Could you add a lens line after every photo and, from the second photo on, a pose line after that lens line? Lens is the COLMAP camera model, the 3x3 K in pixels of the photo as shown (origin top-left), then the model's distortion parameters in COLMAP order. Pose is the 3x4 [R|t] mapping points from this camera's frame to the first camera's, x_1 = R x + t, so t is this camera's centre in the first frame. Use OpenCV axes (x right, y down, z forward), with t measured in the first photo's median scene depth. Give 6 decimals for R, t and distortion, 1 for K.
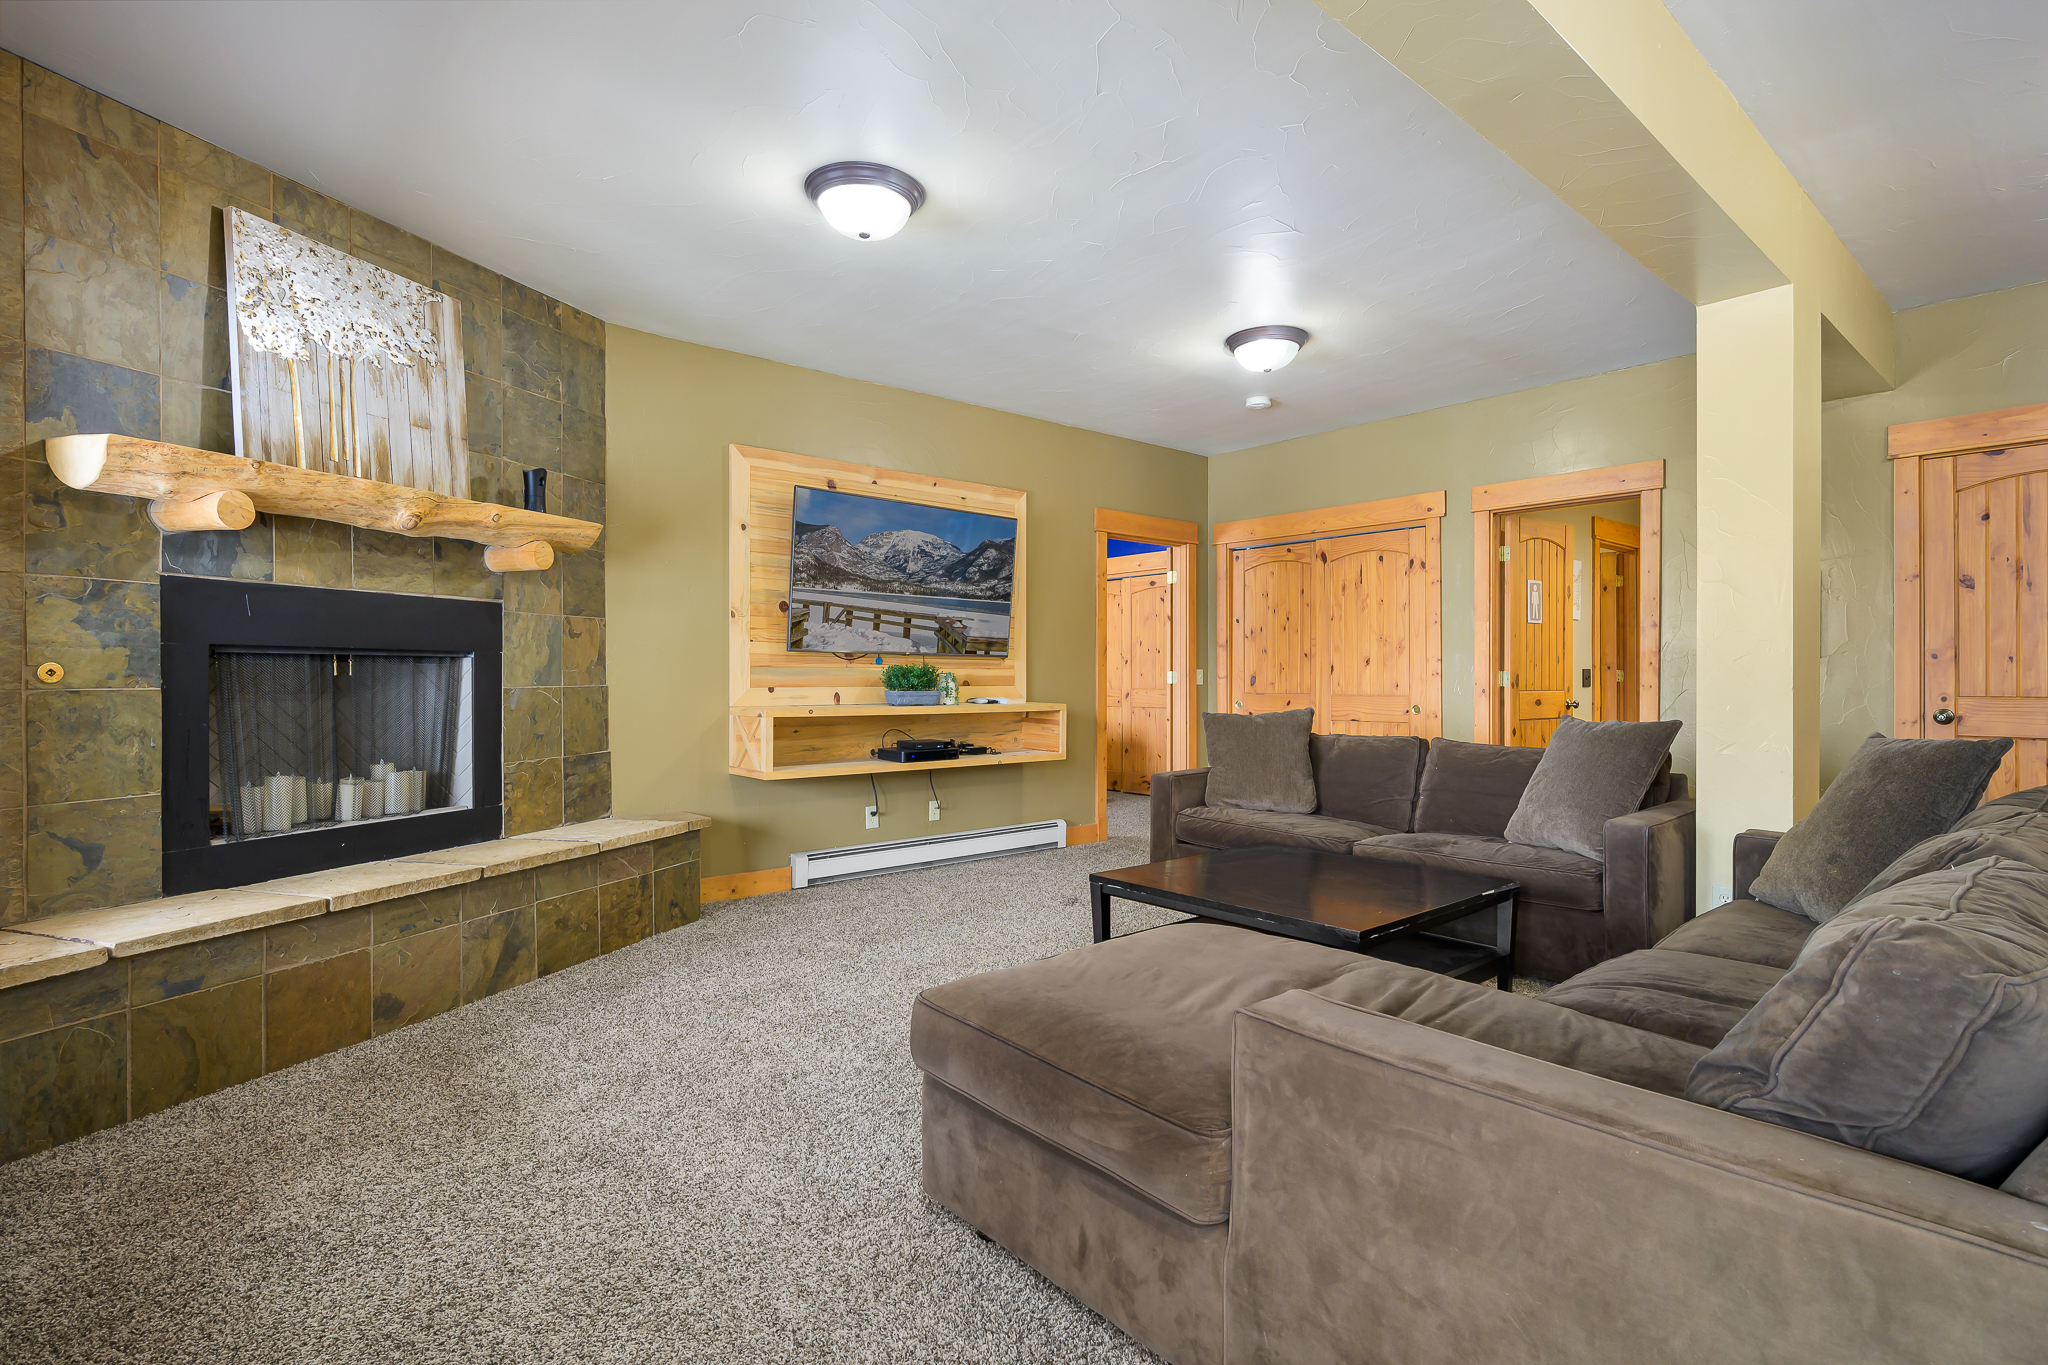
lens RADIAL K [[982.4, 0, 1024.6], [0, 982.4, 679.9], [0, 0, 1]] dist [-0.004900, -0.000454]
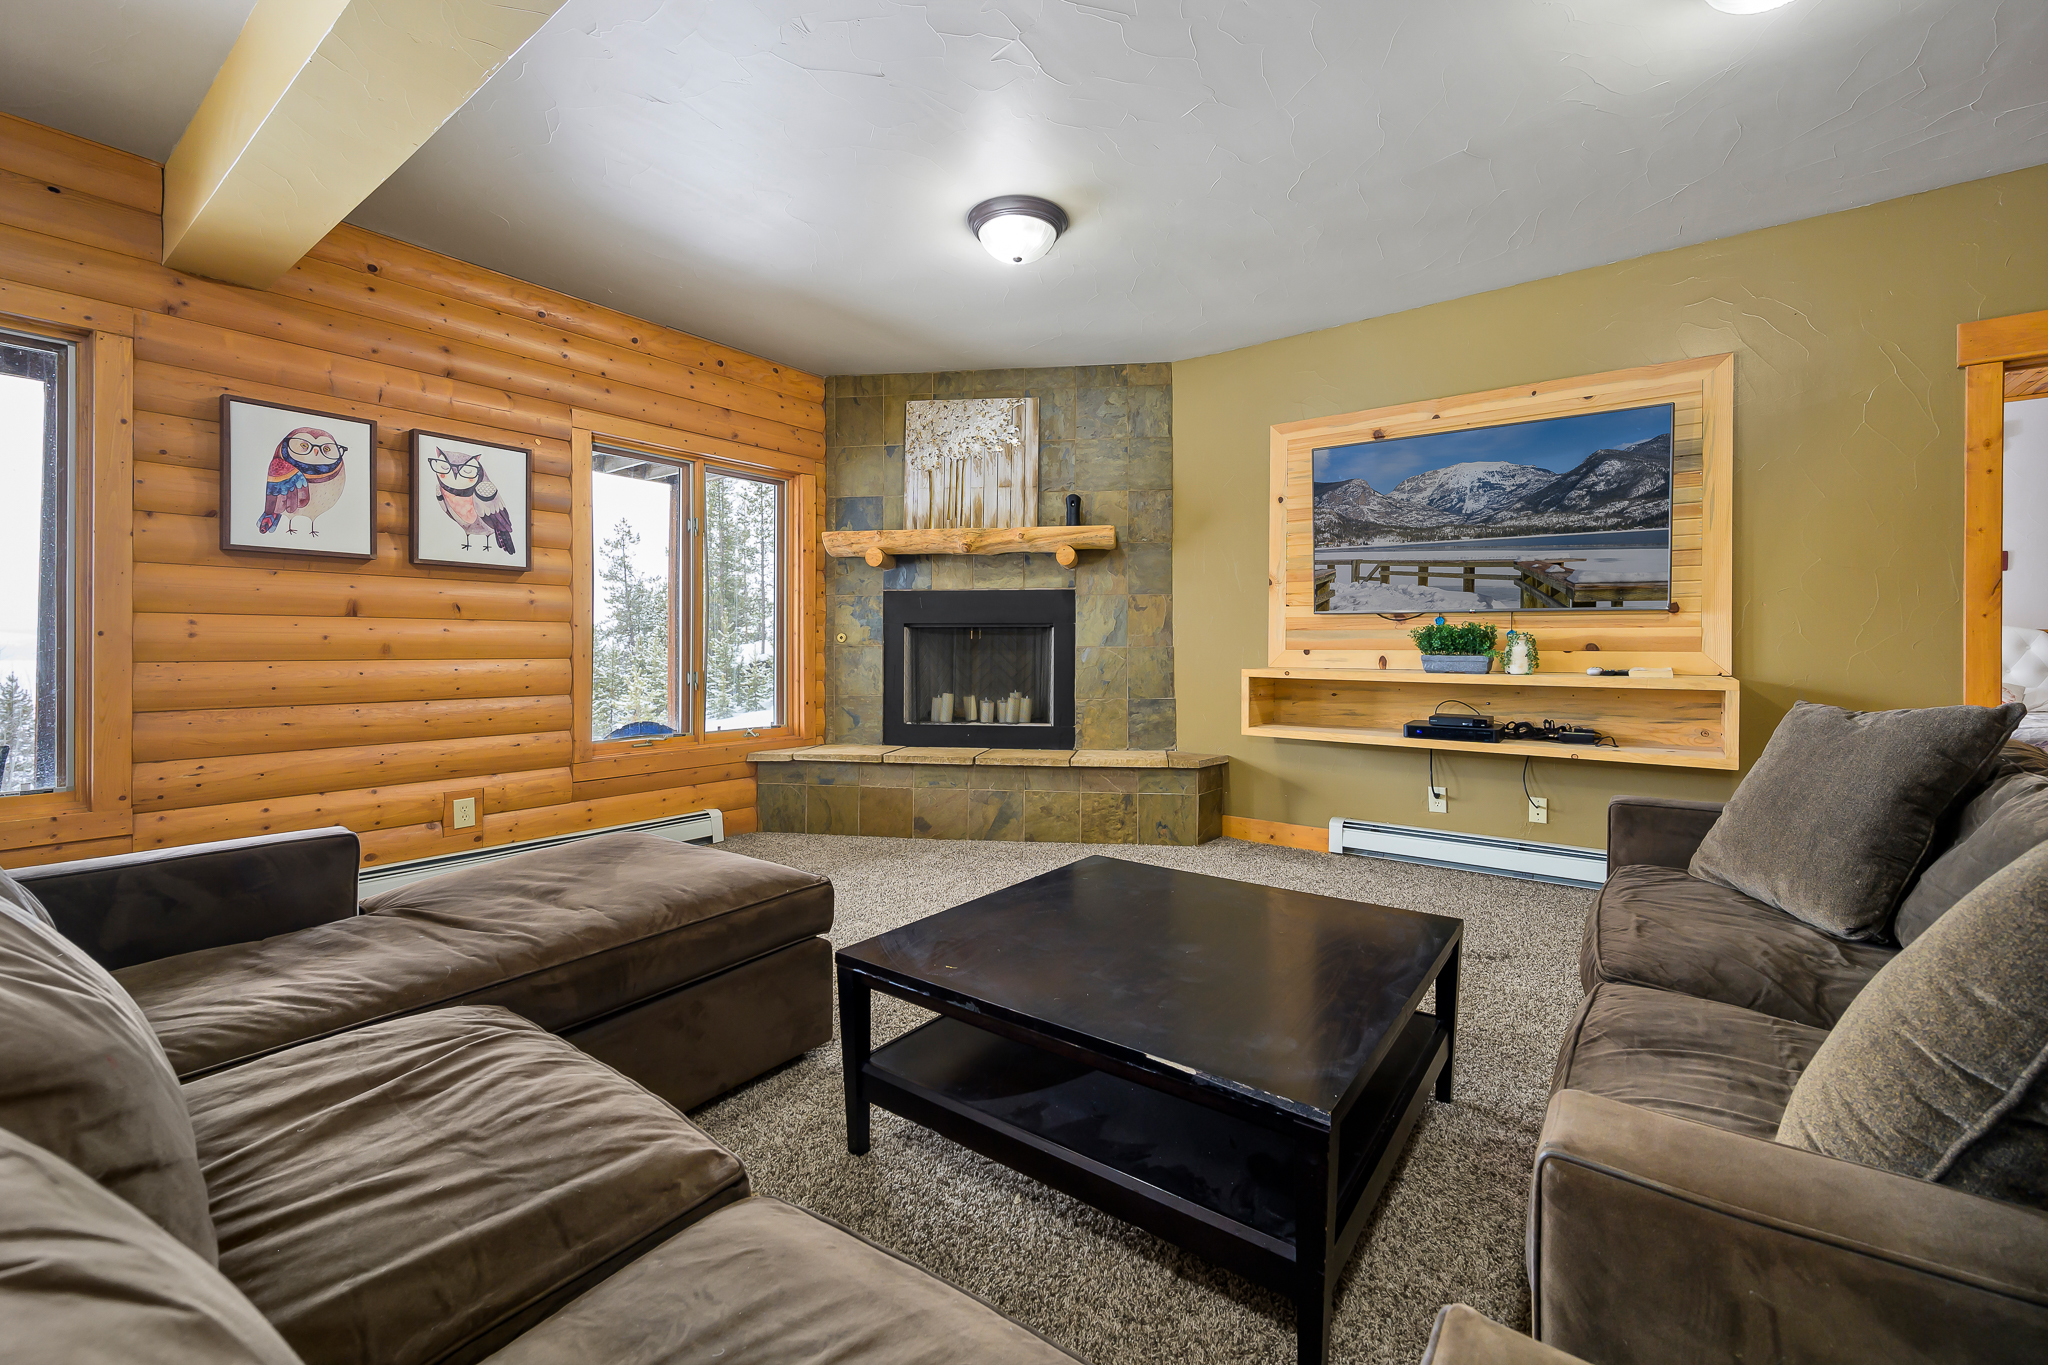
lens RADIAL K [[836.3, 0, 1027.3], [0, 836.3, 644.7], [0, 0, 1]] dist [-0.000281, -0.000217]
pose [[0.215629, -0.001247, -0.976475, 0.643562], [-0.004675, 0.999986, -0.002309, 0.007213], [0.976464, 0.005063, 0.215620, 0.631632]]
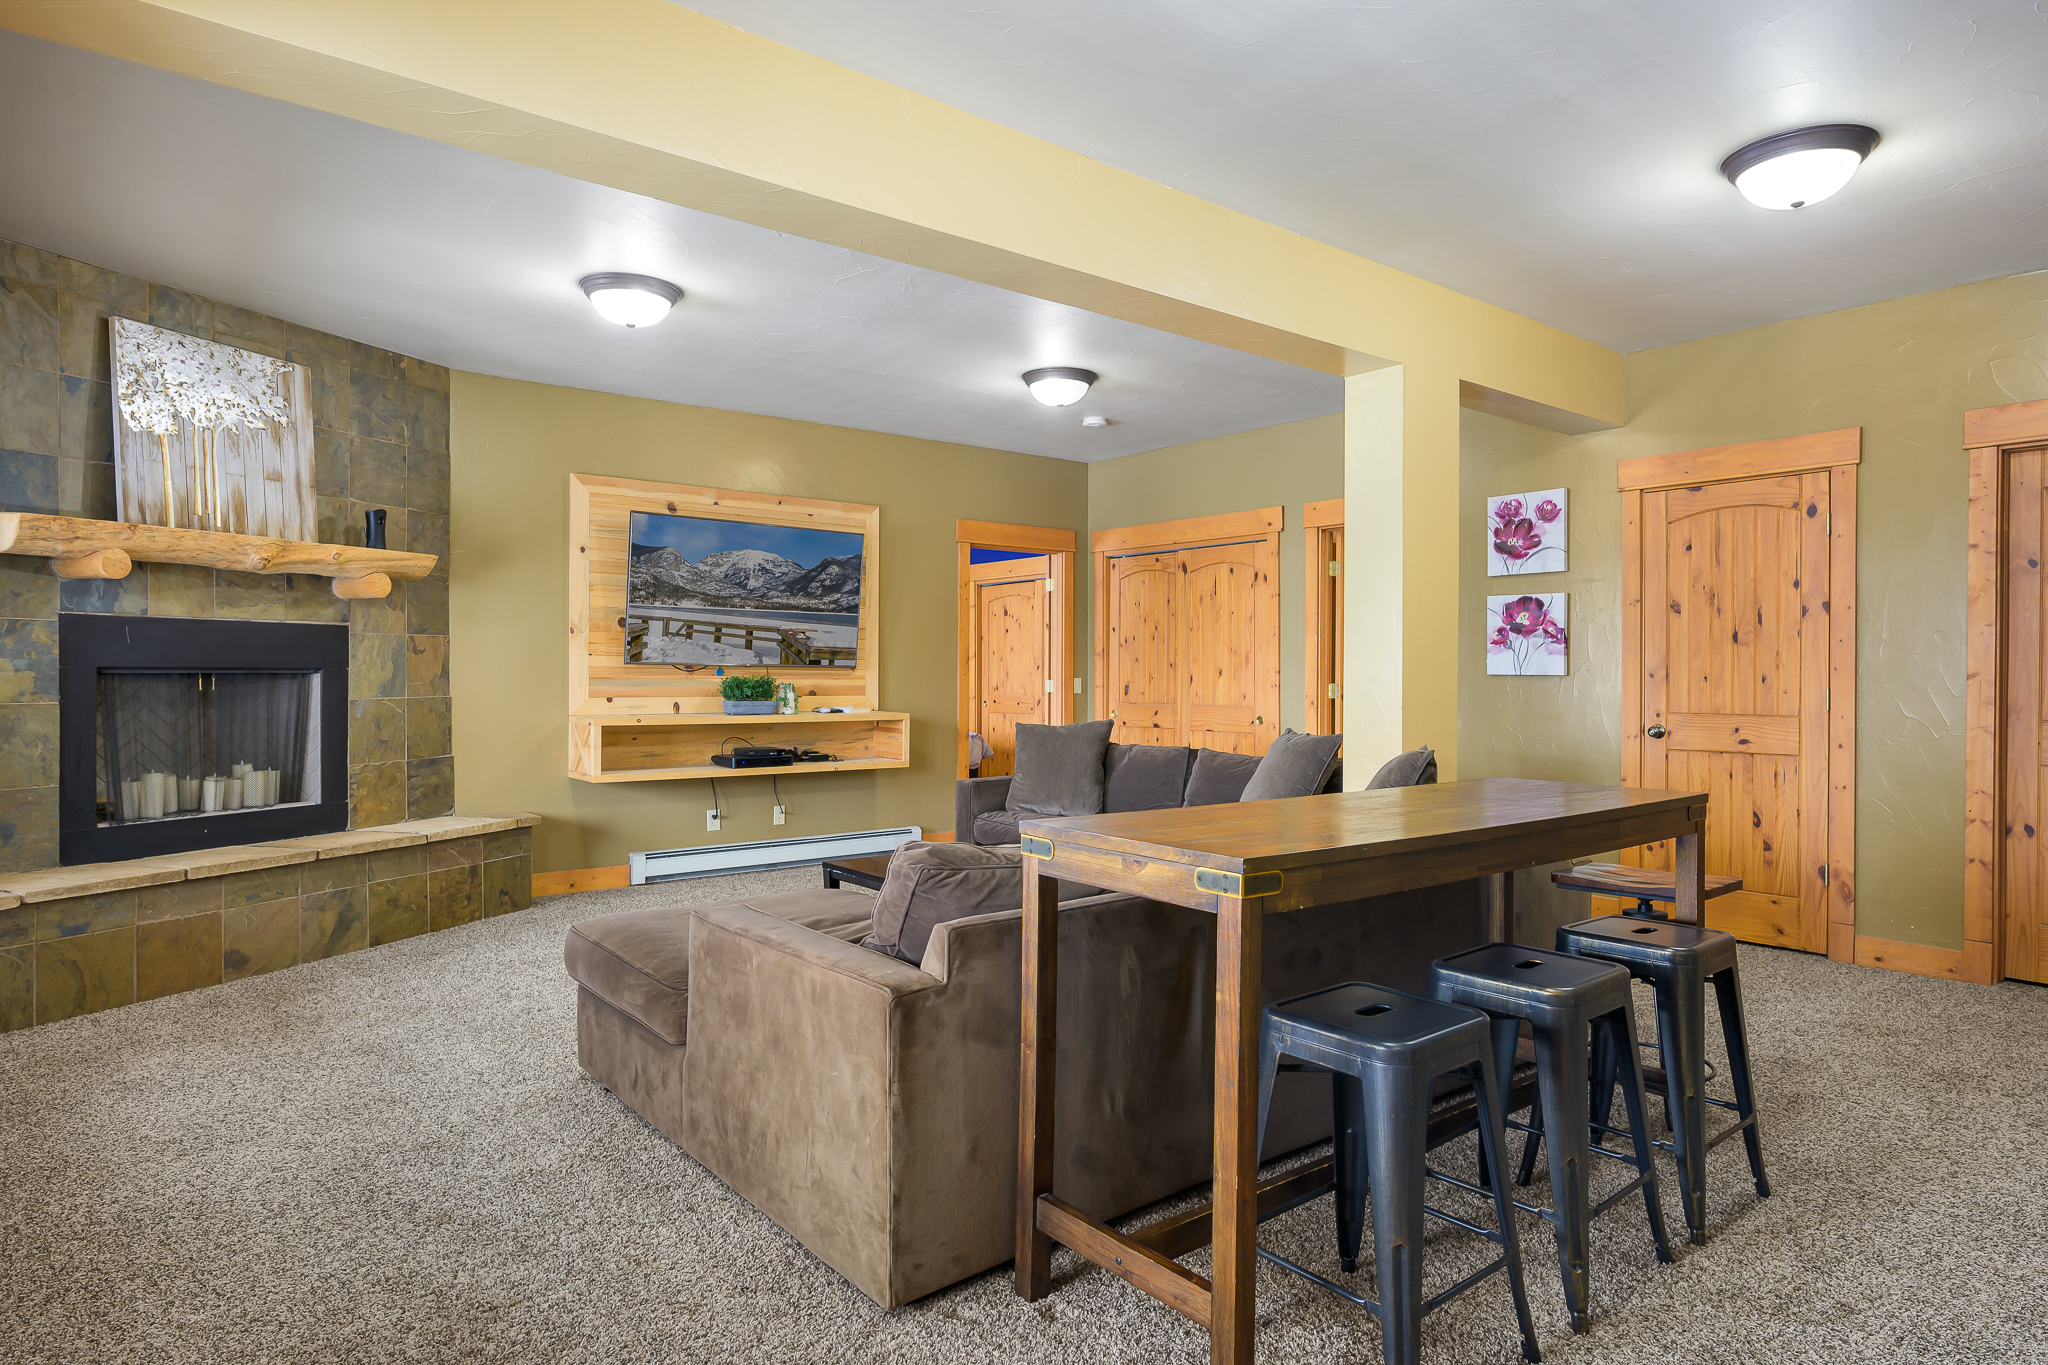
lens RADIAL K [[1179.3, 0, 1027.2], [0, 1179.3, 676.4], [0, 0, 1]] dist [-0.004294, -0.000672]
pose [[0.999375, 0.003877, -0.035145, 0.294763], [-0.003870, 0.999992, 0.000277, -0.021341], [0.035146, -0.000141, 0.999382, -0.332226]]
